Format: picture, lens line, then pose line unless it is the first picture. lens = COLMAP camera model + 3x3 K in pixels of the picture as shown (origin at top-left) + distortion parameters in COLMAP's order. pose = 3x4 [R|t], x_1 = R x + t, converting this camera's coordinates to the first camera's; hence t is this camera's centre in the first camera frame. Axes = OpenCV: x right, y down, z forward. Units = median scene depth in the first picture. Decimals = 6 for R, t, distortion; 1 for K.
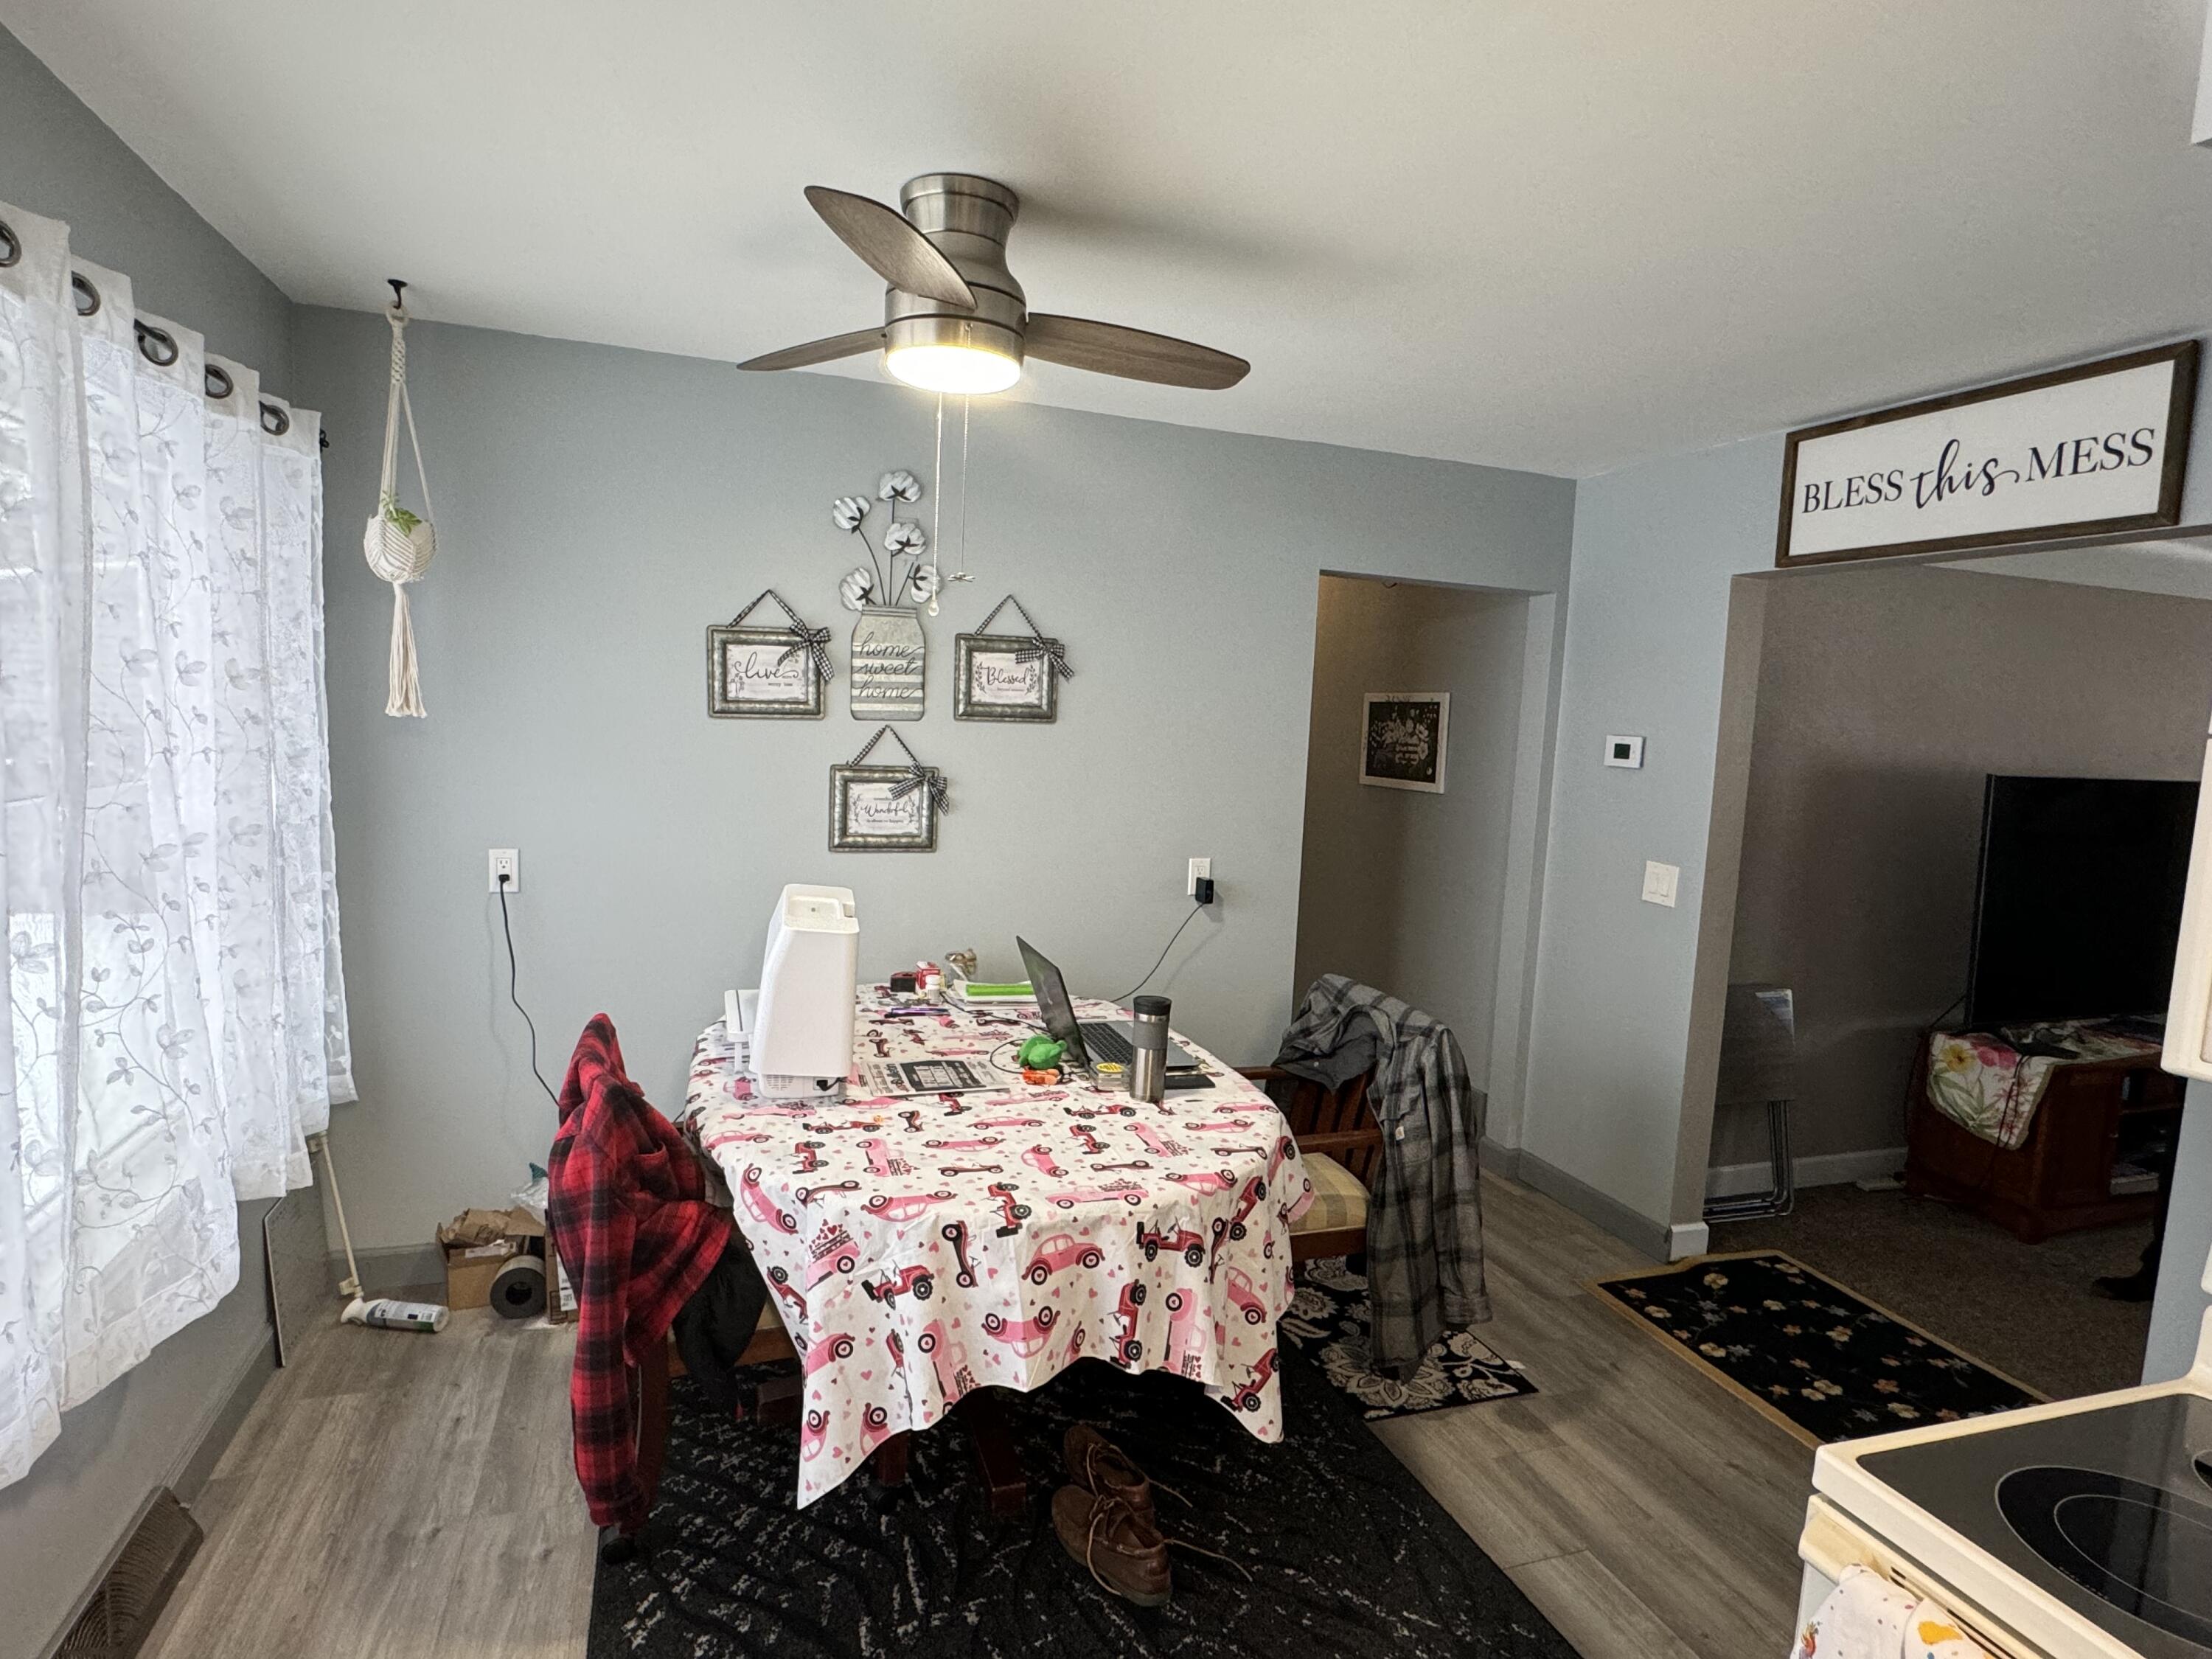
lens RADIAL K [[1177.2, 0, 1106.2], [0, 1177.2, 830.5], [0, 0, 1]] dist [-0.003654, -0.001082]
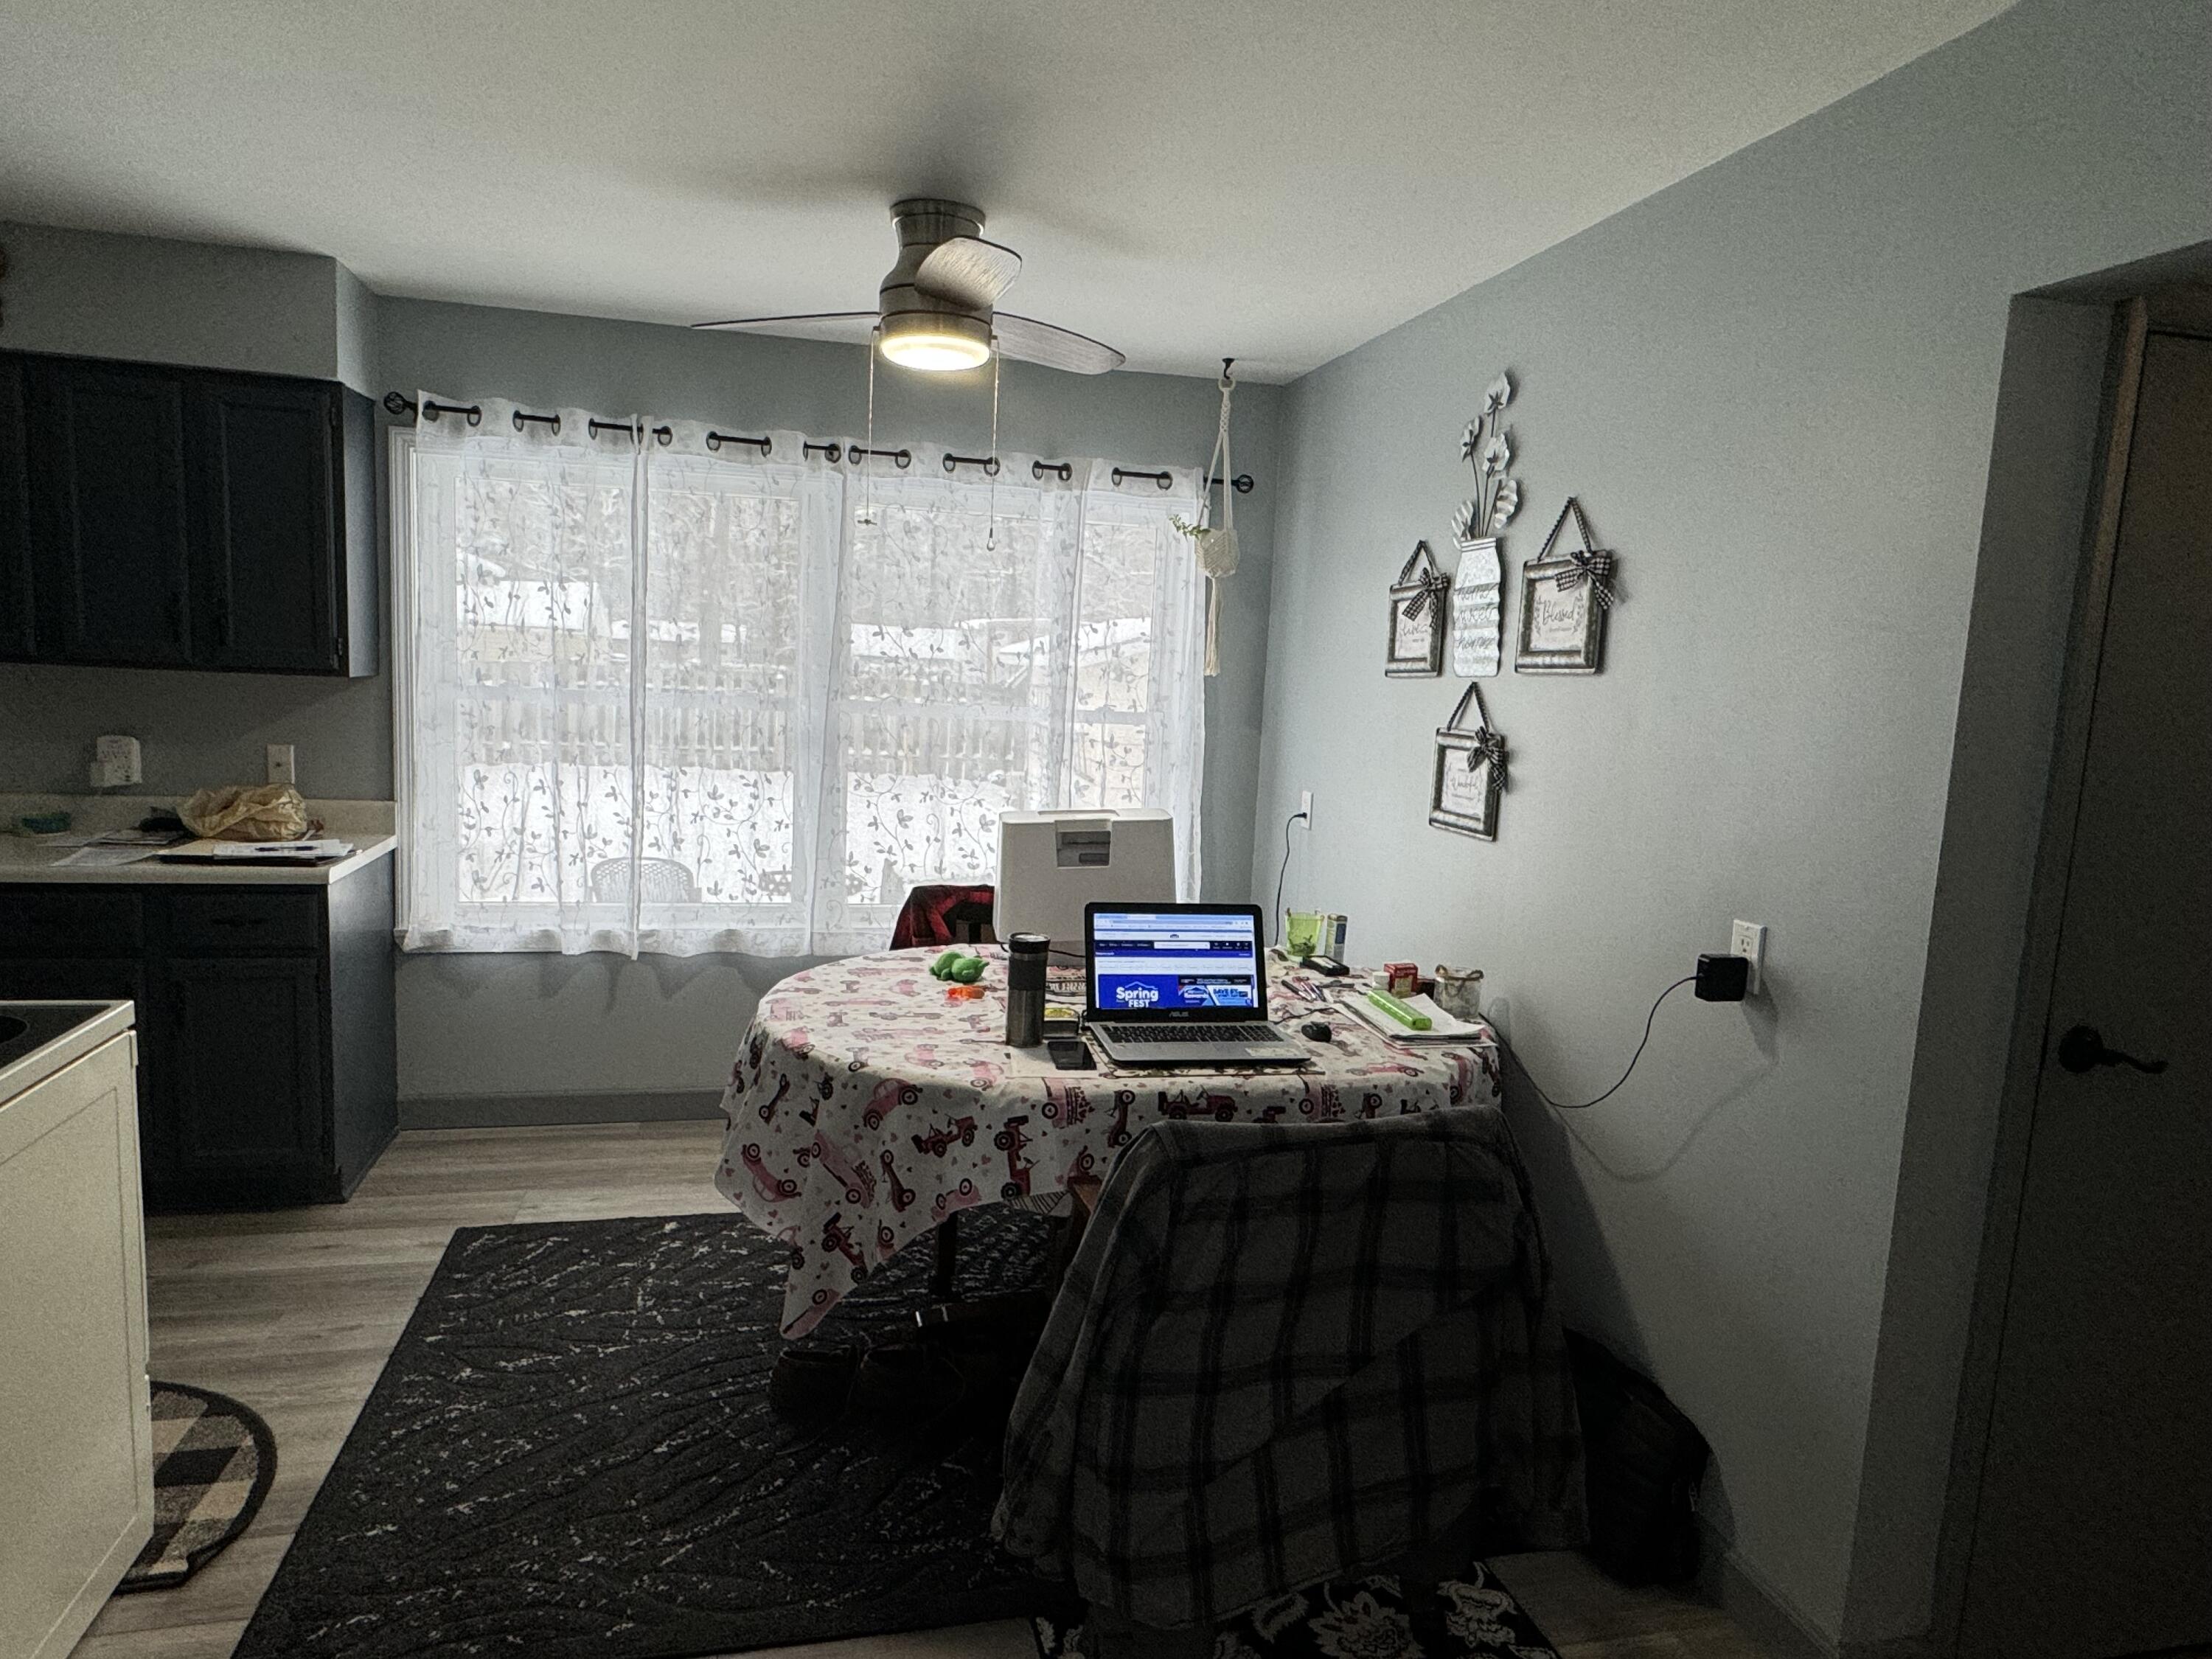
lens RADIAL K [[1344.5, 0, 1102.6], [0, 1344.5, 833.3], [0, 0, 1]] dist [-0.010434, 0.006320]
pose [[-0.099558, 0.072576, -0.992381, 0.936338], [-0.154894, 0.984048, 0.087506, -0.031448], [0.982902, 0.162426, -0.086729, 0.995549]]
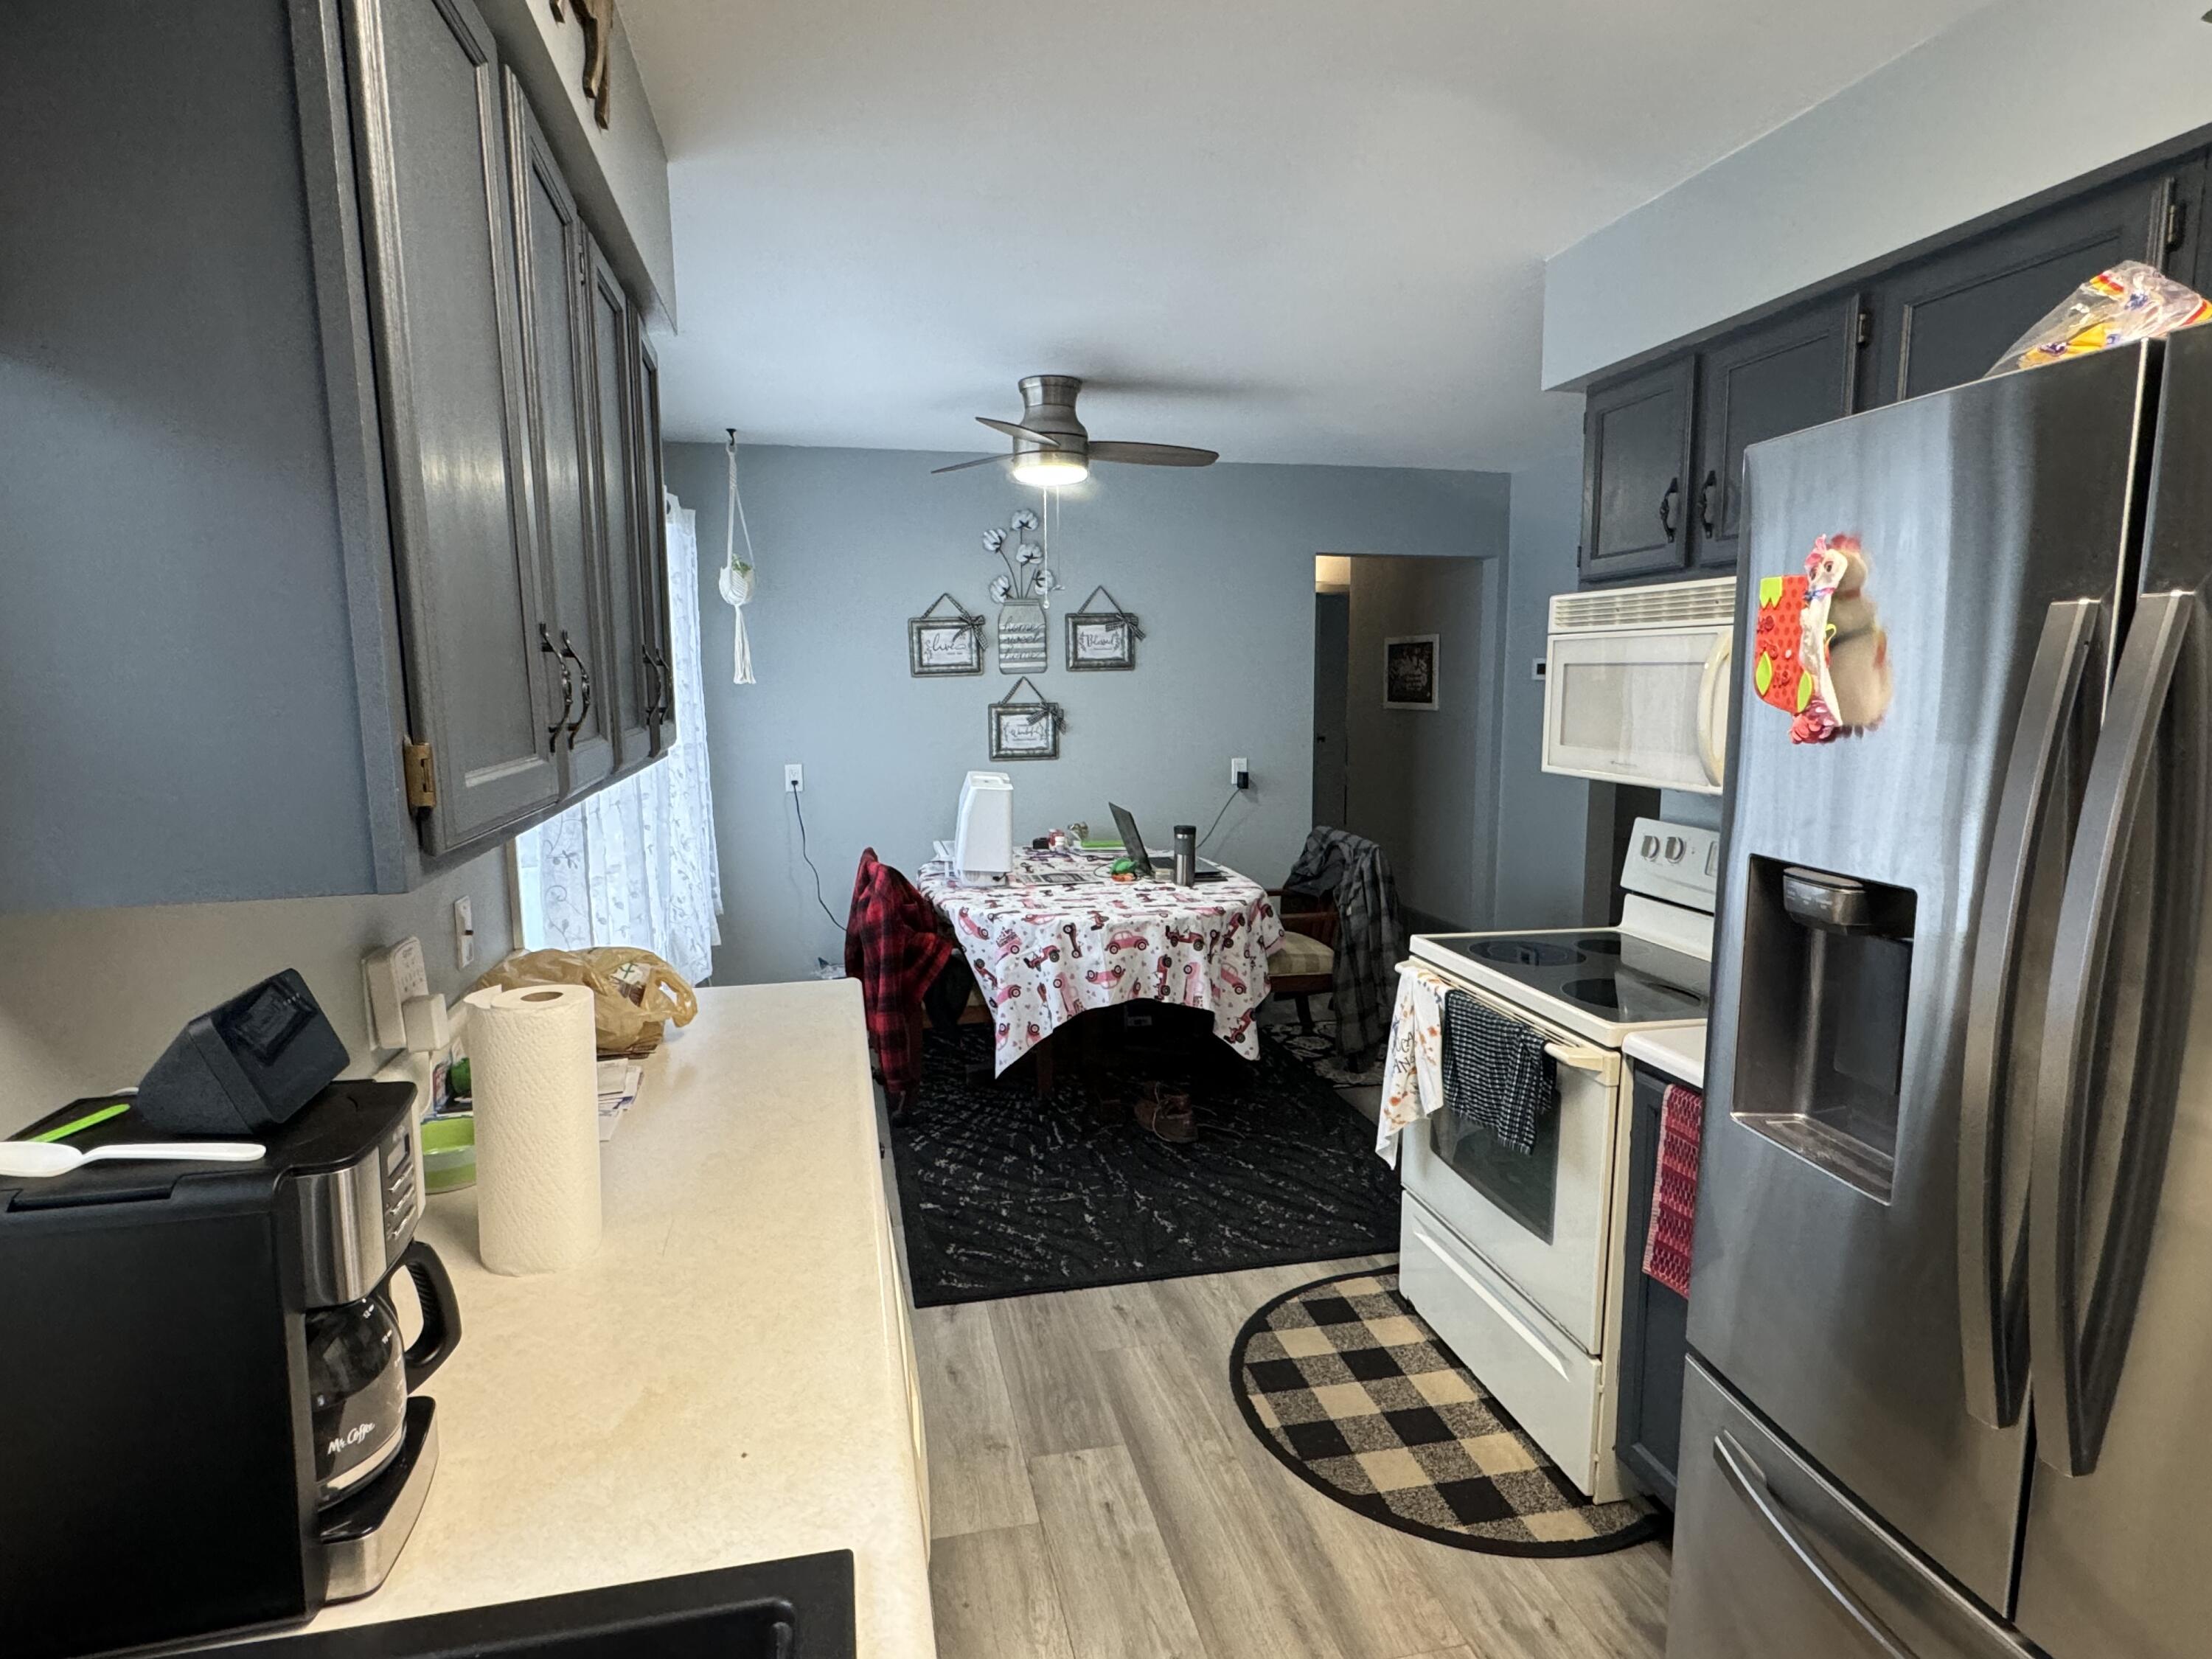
lens RADIAL K [[1177.2, 0, 1105.5], [0, 1177.2, 831.7], [0, 0, 1]] dist [-0.003654, -0.001082]
pose [[0.992271, -0.038210, -0.118059, 0.110039], [0.041780, 0.998737, 0.027911, 0.087154], [0.116843, -0.032628, 0.992614, -0.607636]]
